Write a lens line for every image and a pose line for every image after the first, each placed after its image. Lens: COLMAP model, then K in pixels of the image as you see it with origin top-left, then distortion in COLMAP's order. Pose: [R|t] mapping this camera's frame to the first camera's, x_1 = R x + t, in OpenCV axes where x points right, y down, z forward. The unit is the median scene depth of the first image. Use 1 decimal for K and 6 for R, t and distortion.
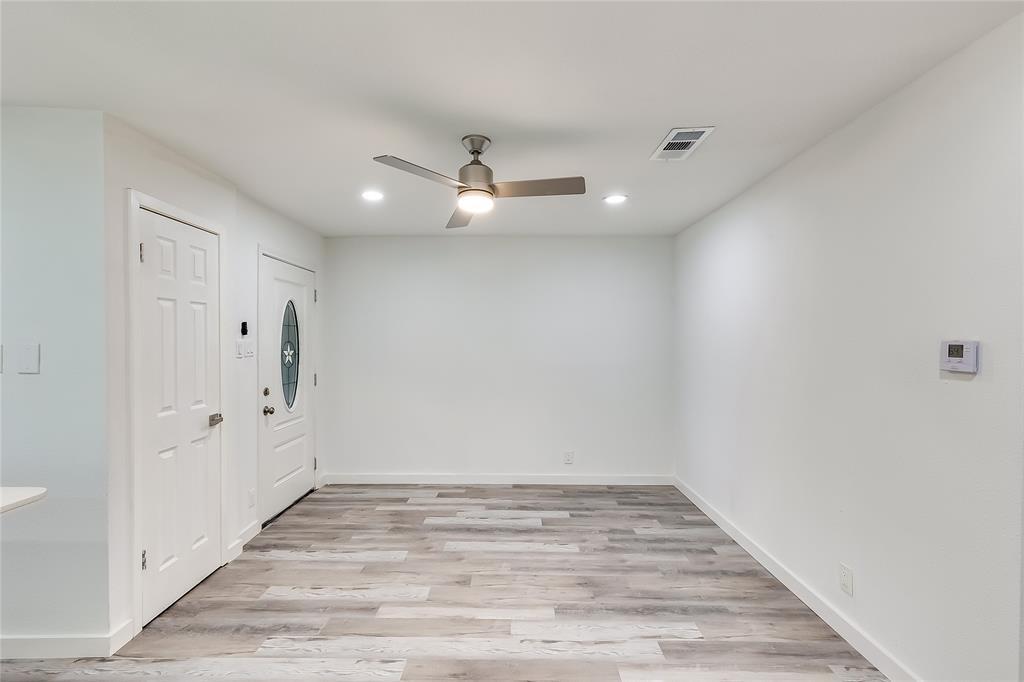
lens RADIAL K [[465.3, 0, 511.5], [0, 465.3, 341.4], [0, 0, 1]] dist [0.003703, -0.000612]
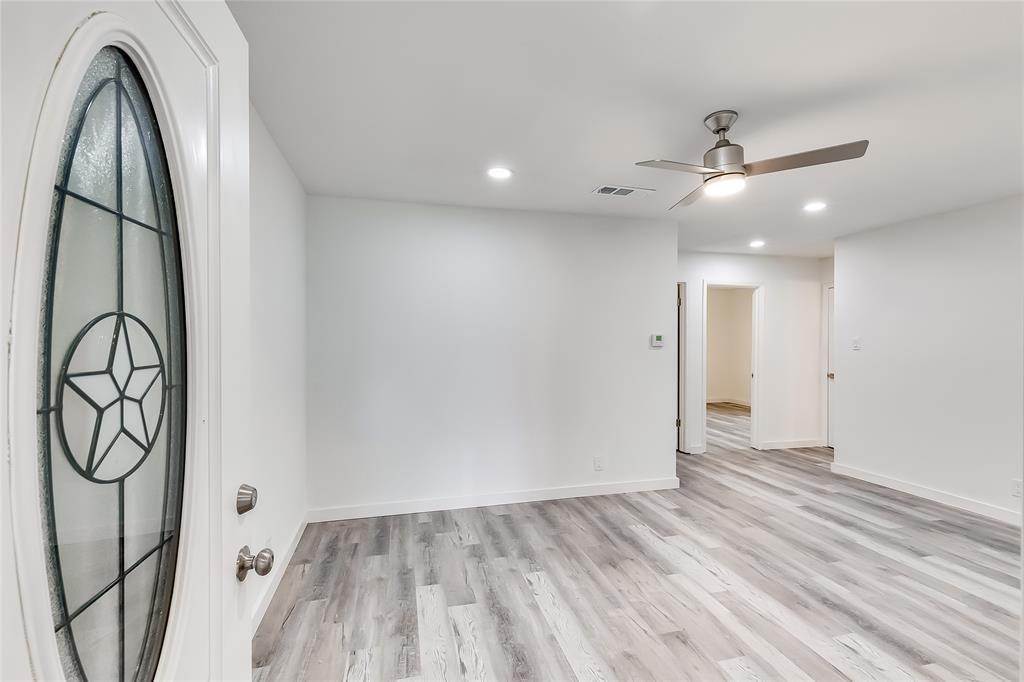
lens RADIAL K [[465.3, 0, 511.2], [0, 465.3, 342.6], [0, 0, 1]] dist [0.003703, -0.000612]
pose [[-0.251374, -0.015592, 0.967764, -0.702527], [-0.002021, 0.999877, 0.015585, 0.004926], [-0.967888, 0.001962, -0.251375, 1.312955]]
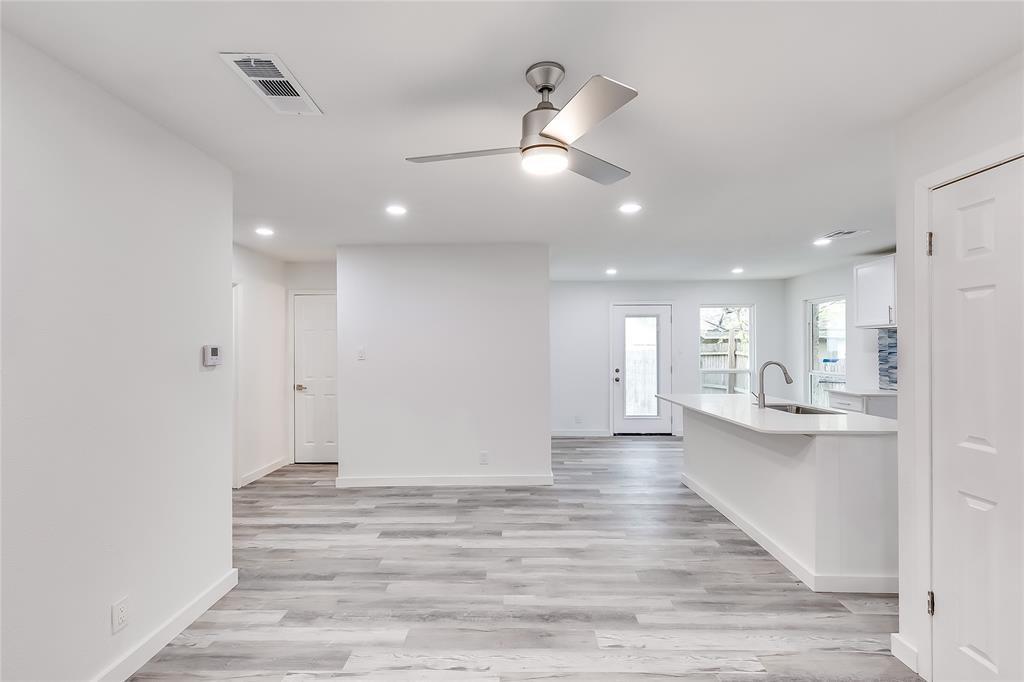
lens RADIAL K [[465.3, 0, 511.5], [0, 465.3, 342.6], [0, 0, 1]] dist [0.003703, -0.000612]
pose [[-0.999993, -0.002083, 0.003216, -0.018381], [-0.002094, 0.999993, -0.003254, -0.003012], [-0.003209, -0.003261, -0.999990, 1.379500]]
